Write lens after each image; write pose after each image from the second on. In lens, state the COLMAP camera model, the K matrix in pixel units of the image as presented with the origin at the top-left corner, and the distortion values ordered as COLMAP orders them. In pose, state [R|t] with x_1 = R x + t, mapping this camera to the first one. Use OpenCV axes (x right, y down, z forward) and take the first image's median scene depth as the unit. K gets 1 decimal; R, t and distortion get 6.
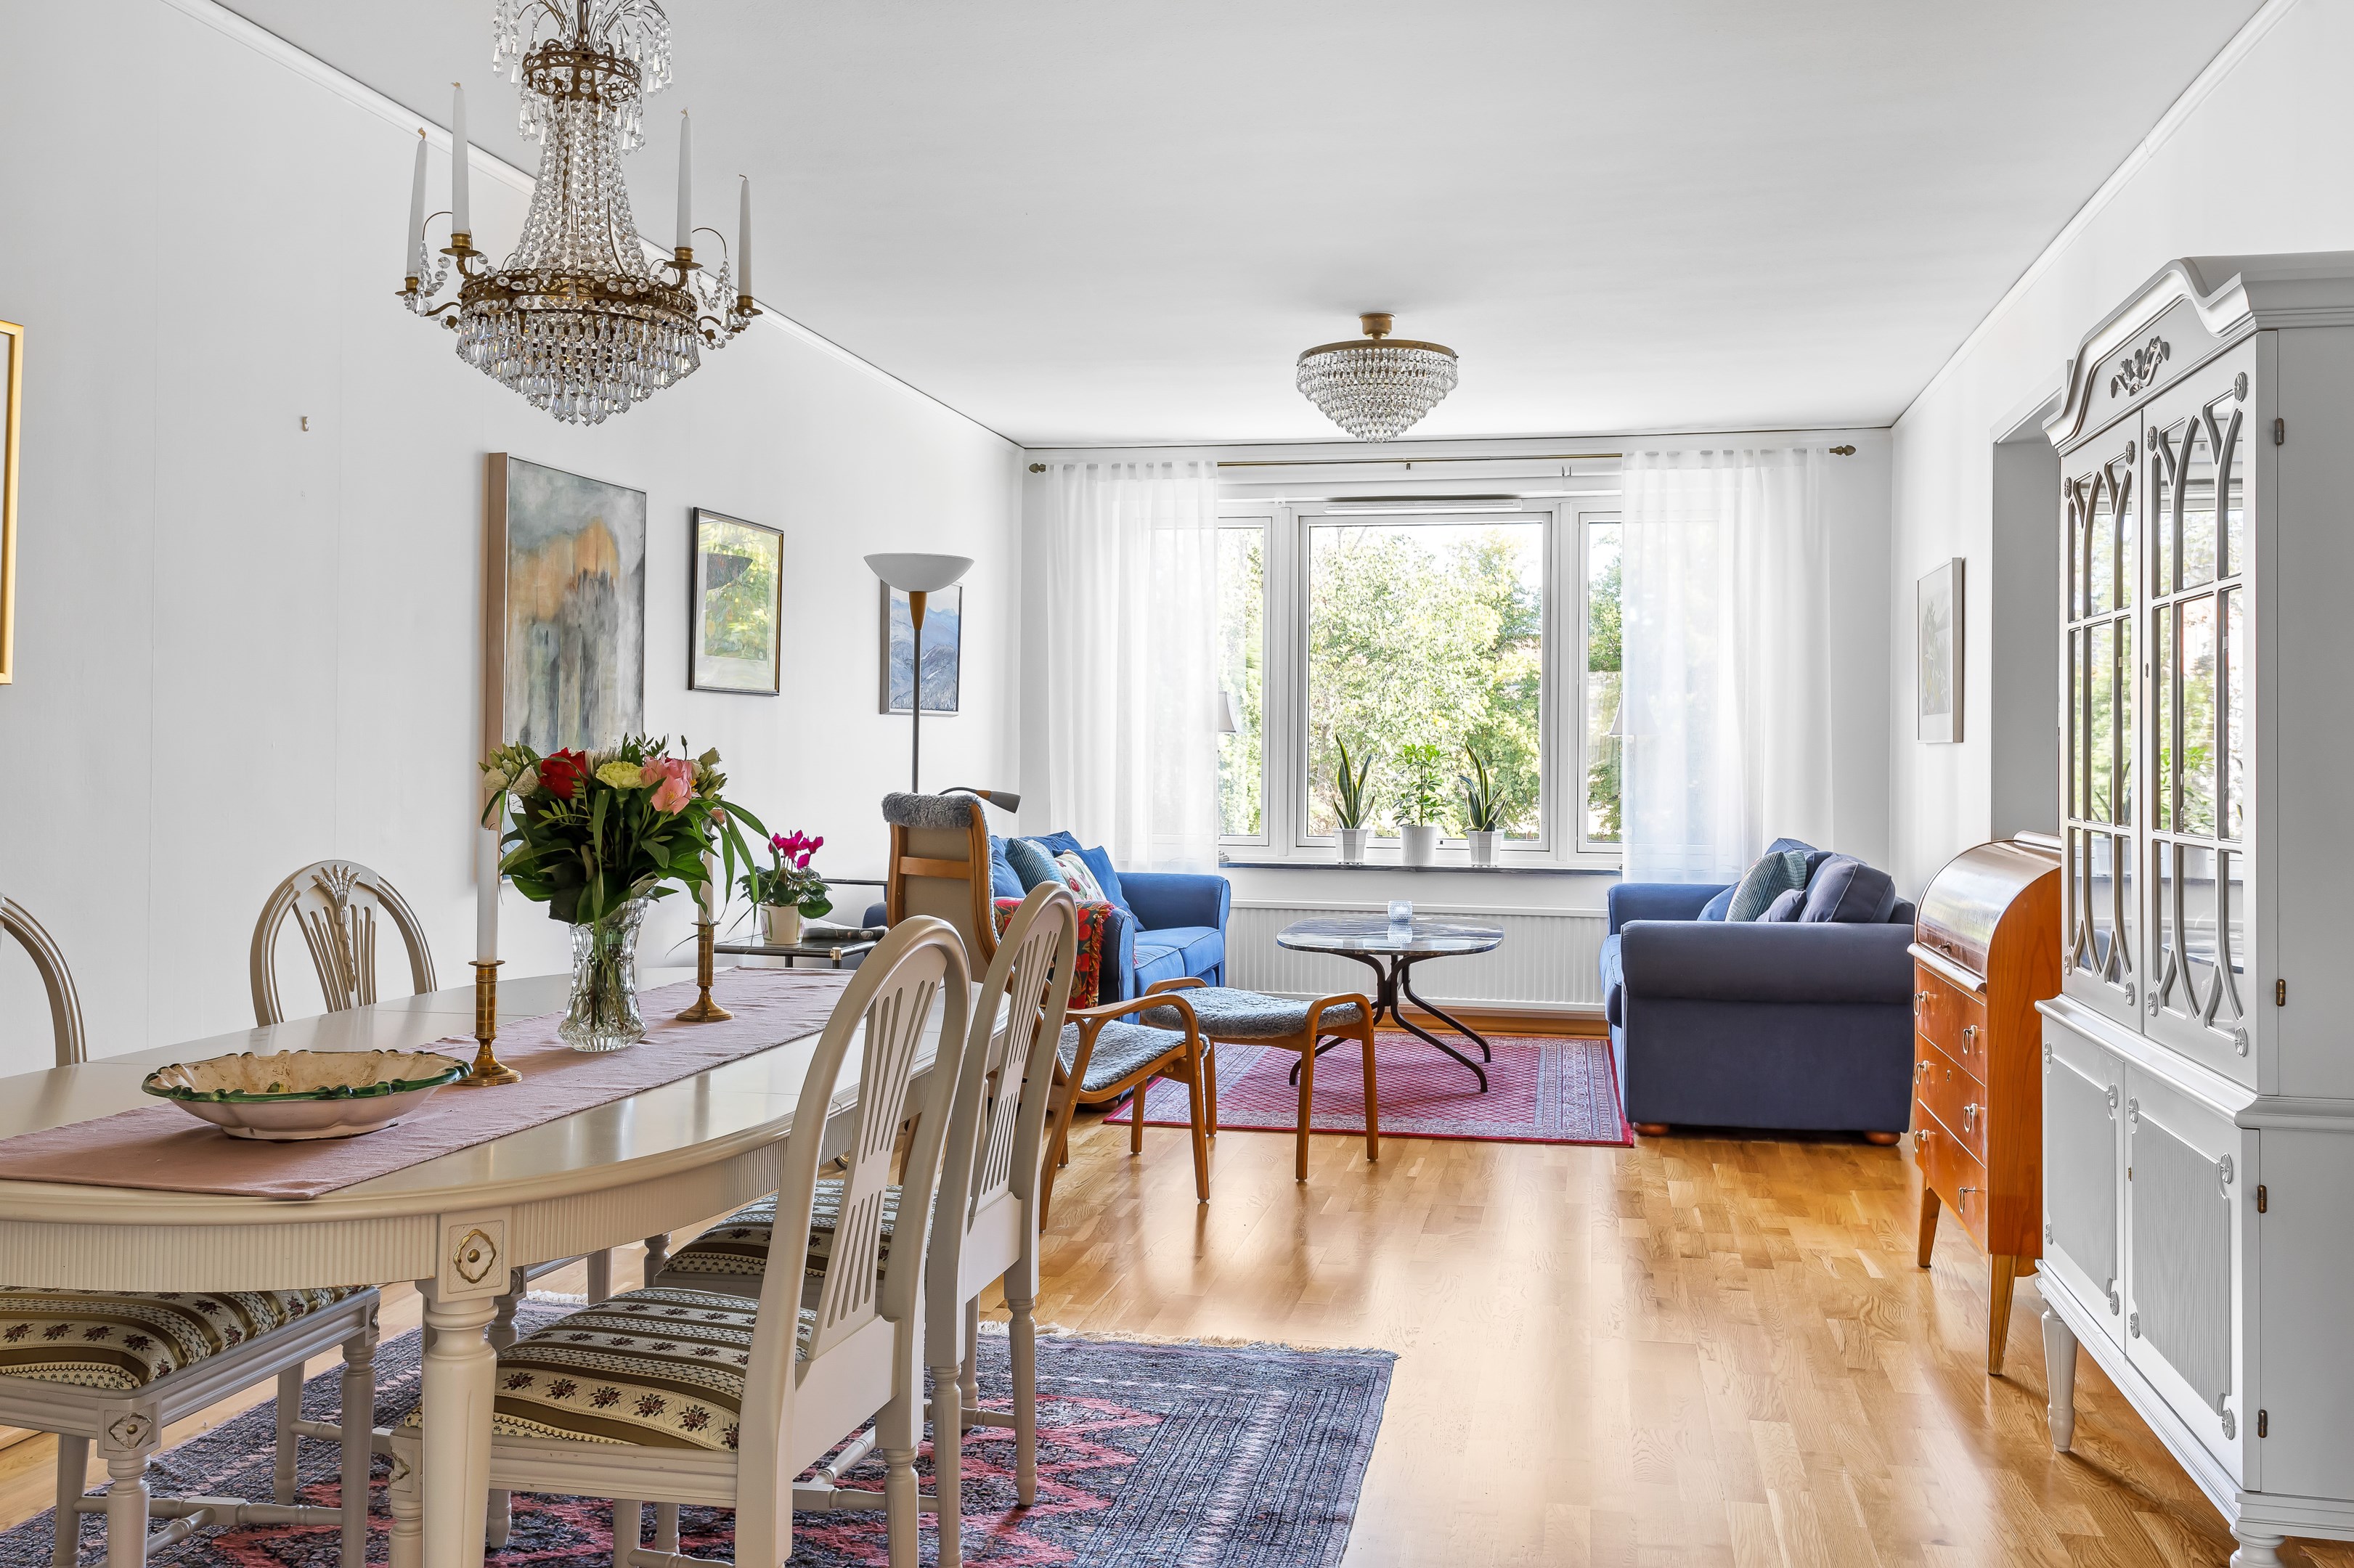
lens RADIAL K [[2004.4, 0, 1177.1], [0, 2004.4, 724.4], [0, 0, 1]] dist [-0.003815, 0.000099]
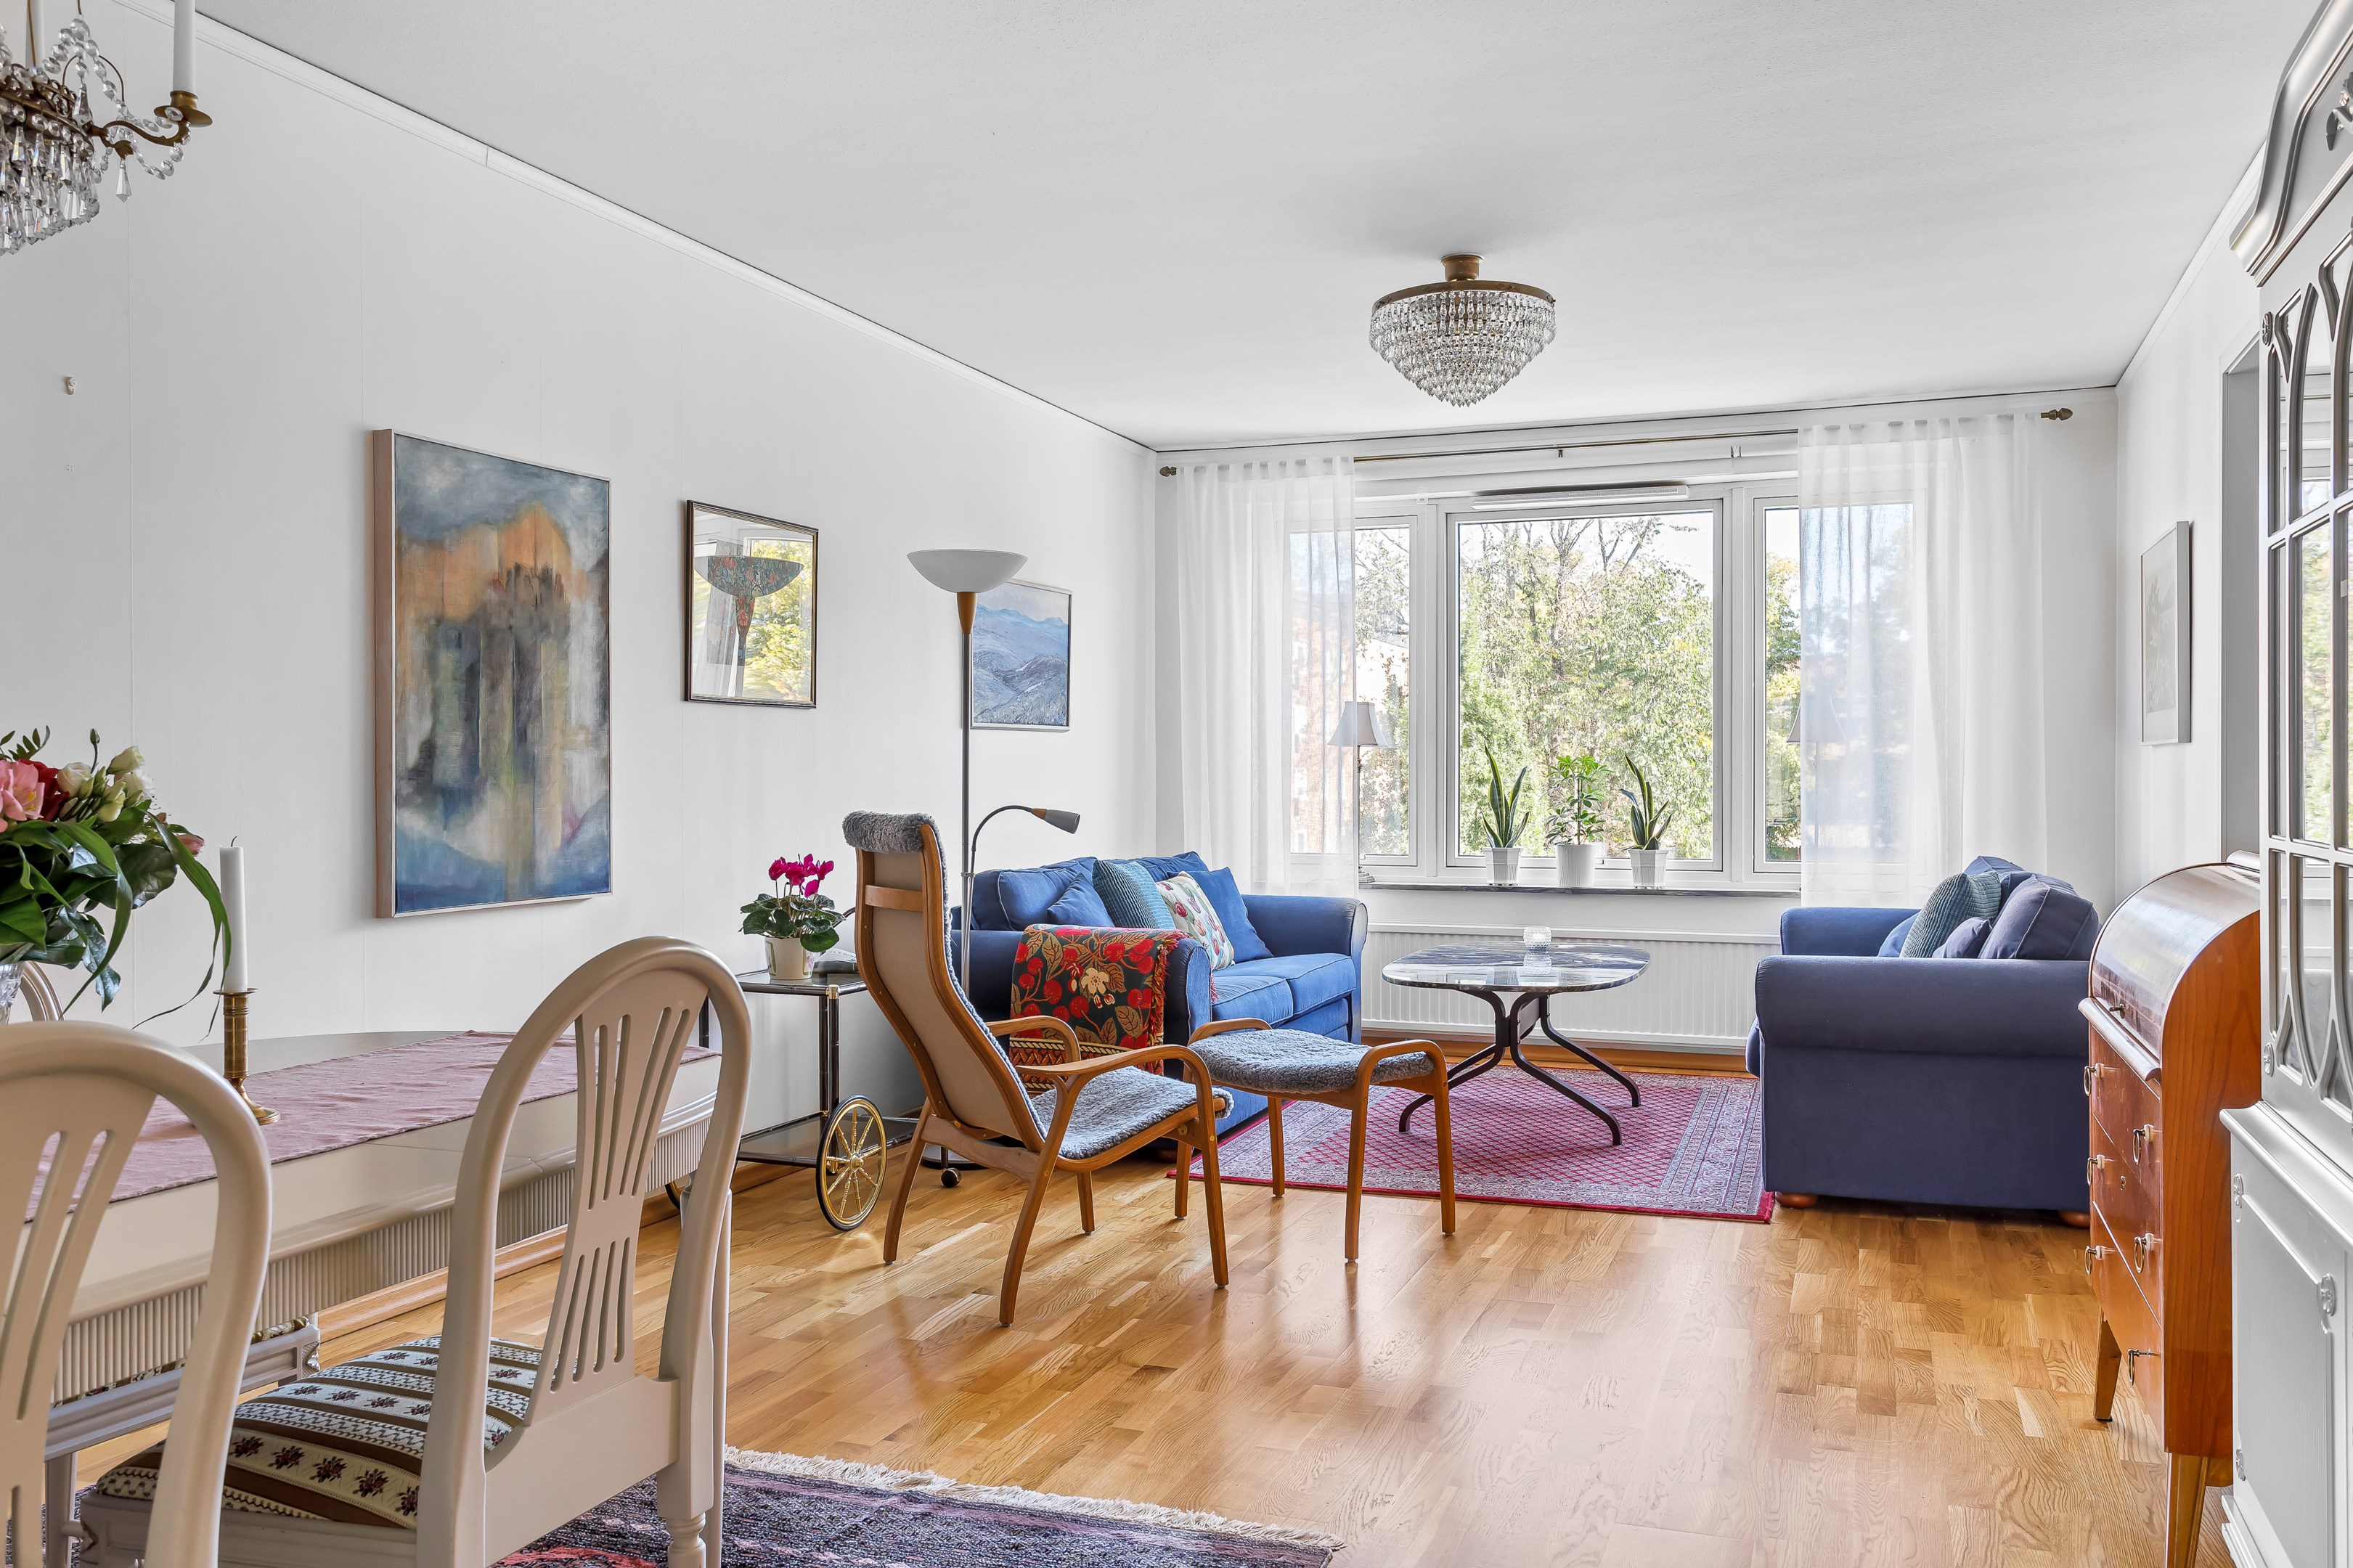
lens RADIAL K [[1862.7, 0, 1176.2], [0, 1862.7, 783.6], [0, 0, 1]] dist [0.002449, -0.001954]
pose [[0.988957, -0.009818, -0.147879, 0.095049], [0.012549, 0.999767, 0.017552, 0.007698], [0.147673, -0.019214, 0.988850, 0.180450]]
